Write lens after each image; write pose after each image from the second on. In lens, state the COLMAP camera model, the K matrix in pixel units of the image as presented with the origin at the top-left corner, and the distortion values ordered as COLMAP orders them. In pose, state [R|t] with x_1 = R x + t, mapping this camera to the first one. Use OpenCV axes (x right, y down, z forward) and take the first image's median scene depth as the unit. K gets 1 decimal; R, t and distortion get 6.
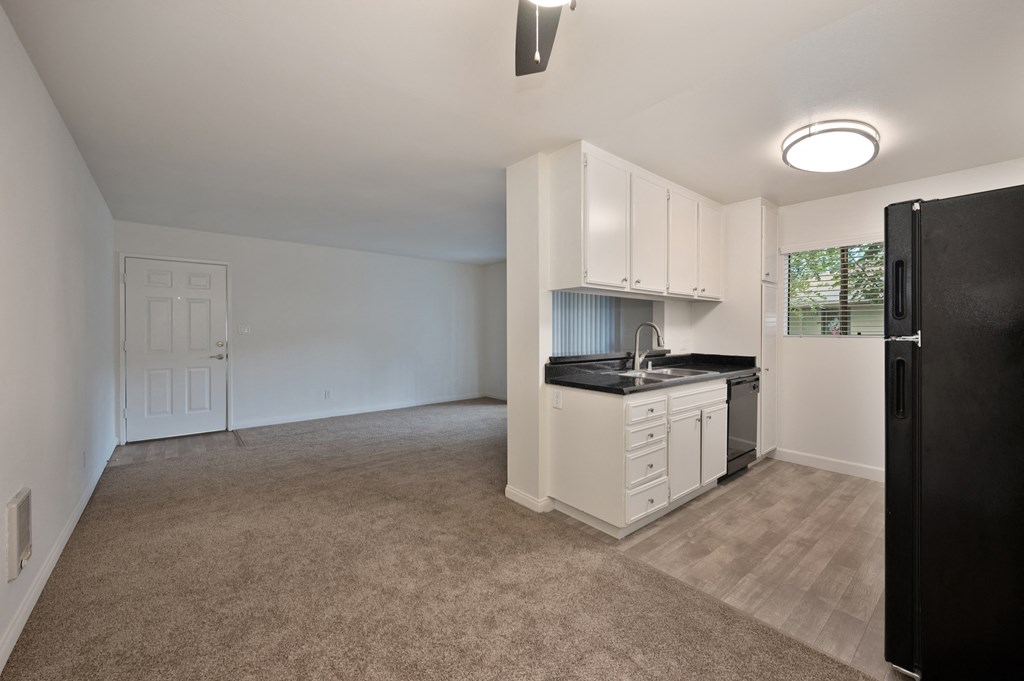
lens RADIAL K [[400.7, 0, 511.9], [0, 400.7, 333.4], [0, 0, 1]] dist [0.002686, -0.000810]
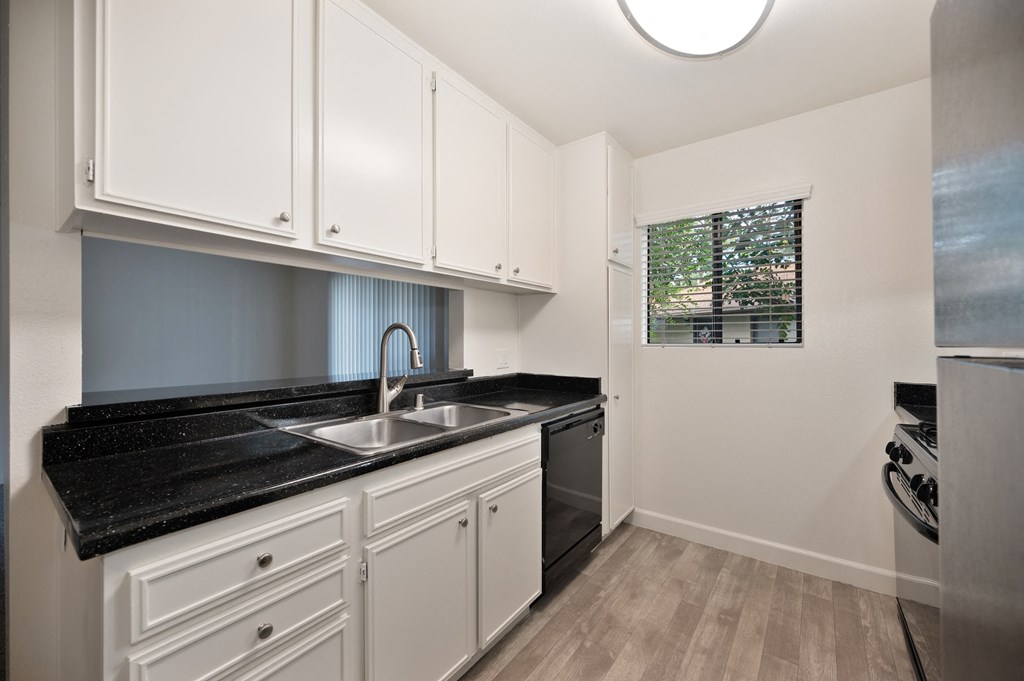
lens RADIAL K [[400.7, 0, 512.1], [0, 400.7, 340.8], [0, 0, 1]] dist [0.002686, -0.000810]
pose [[0.974082, -0.006586, 0.226100, 0.328784], [0.008245, 0.999946, -0.006391, 0.001156], [-0.226046, 0.008090, 0.974083, 0.410916]]
